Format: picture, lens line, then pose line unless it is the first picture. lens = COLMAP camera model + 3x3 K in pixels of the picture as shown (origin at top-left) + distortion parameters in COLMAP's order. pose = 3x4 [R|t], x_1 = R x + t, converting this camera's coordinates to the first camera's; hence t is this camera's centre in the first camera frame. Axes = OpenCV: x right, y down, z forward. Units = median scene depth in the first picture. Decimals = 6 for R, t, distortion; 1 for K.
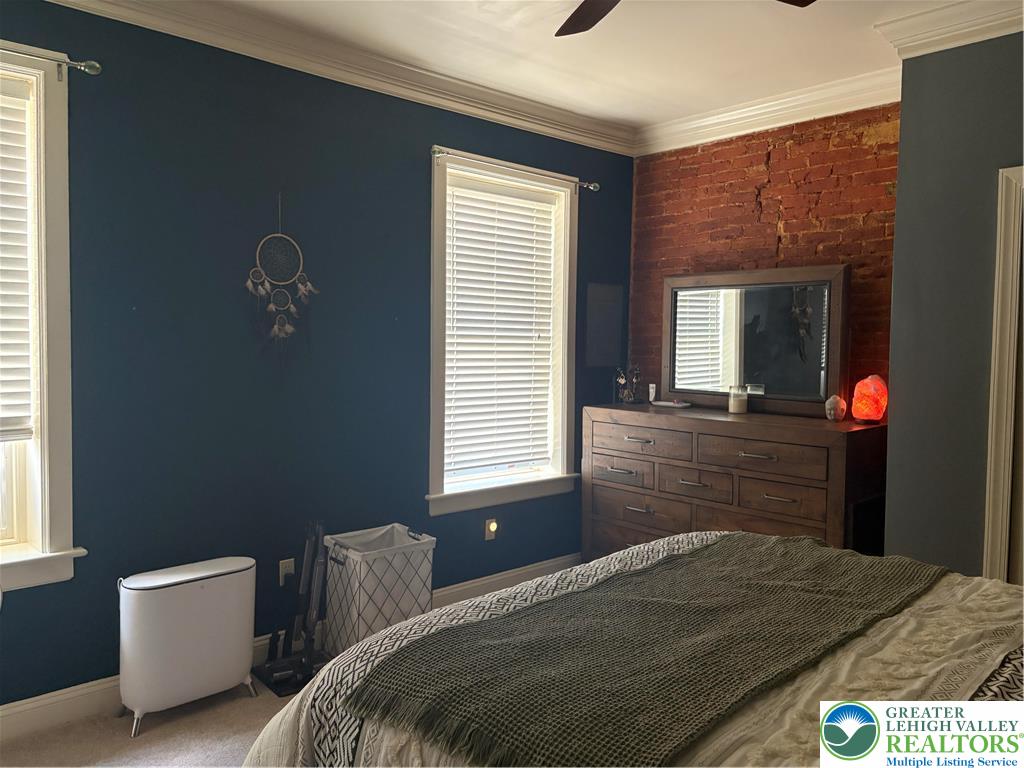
lens RADIAL K [[771.3, 0, 512.0], [0, 771.3, 384.0], [0, 0, 1]] dist [0.062885, -0.065362]
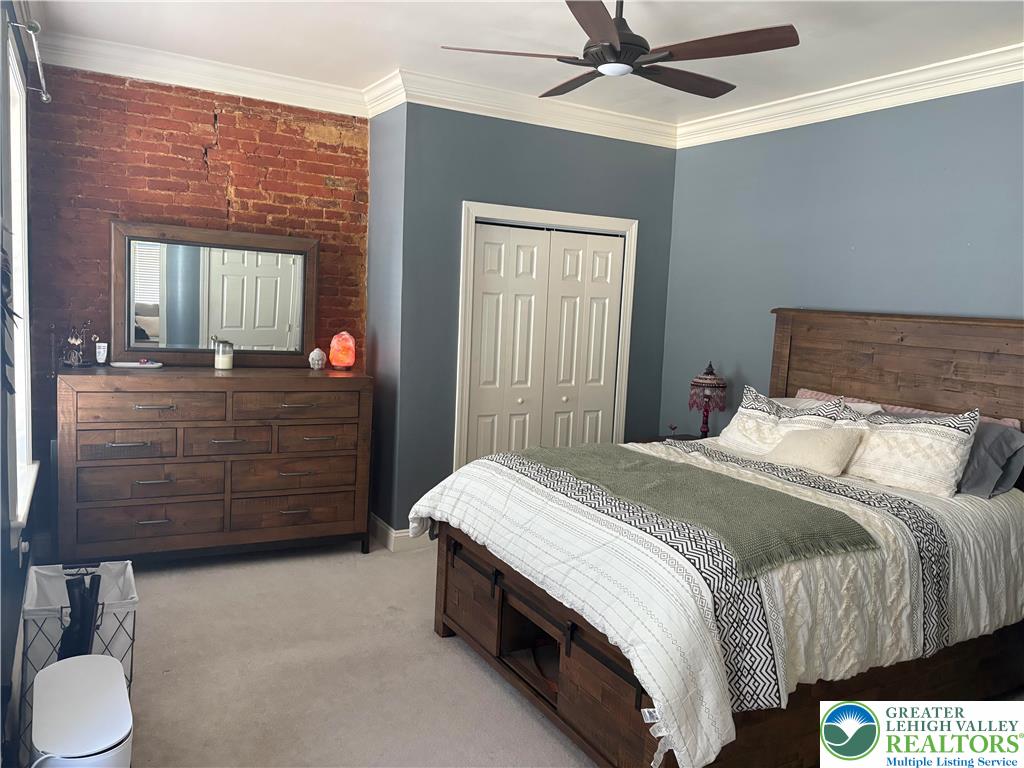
lens RADIAL K [[771.3, 0, 512.0], [0, 771.3, 384.0], [0, 0, 1]] dist [0.062885, -0.065362]
pose [[0.257078, -0.099736, 0.961230, -0.617155], [0.002045, 0.994714, 0.102663, -0.049059], [-0.966389, -0.024427, 0.255923, 0.355512]]
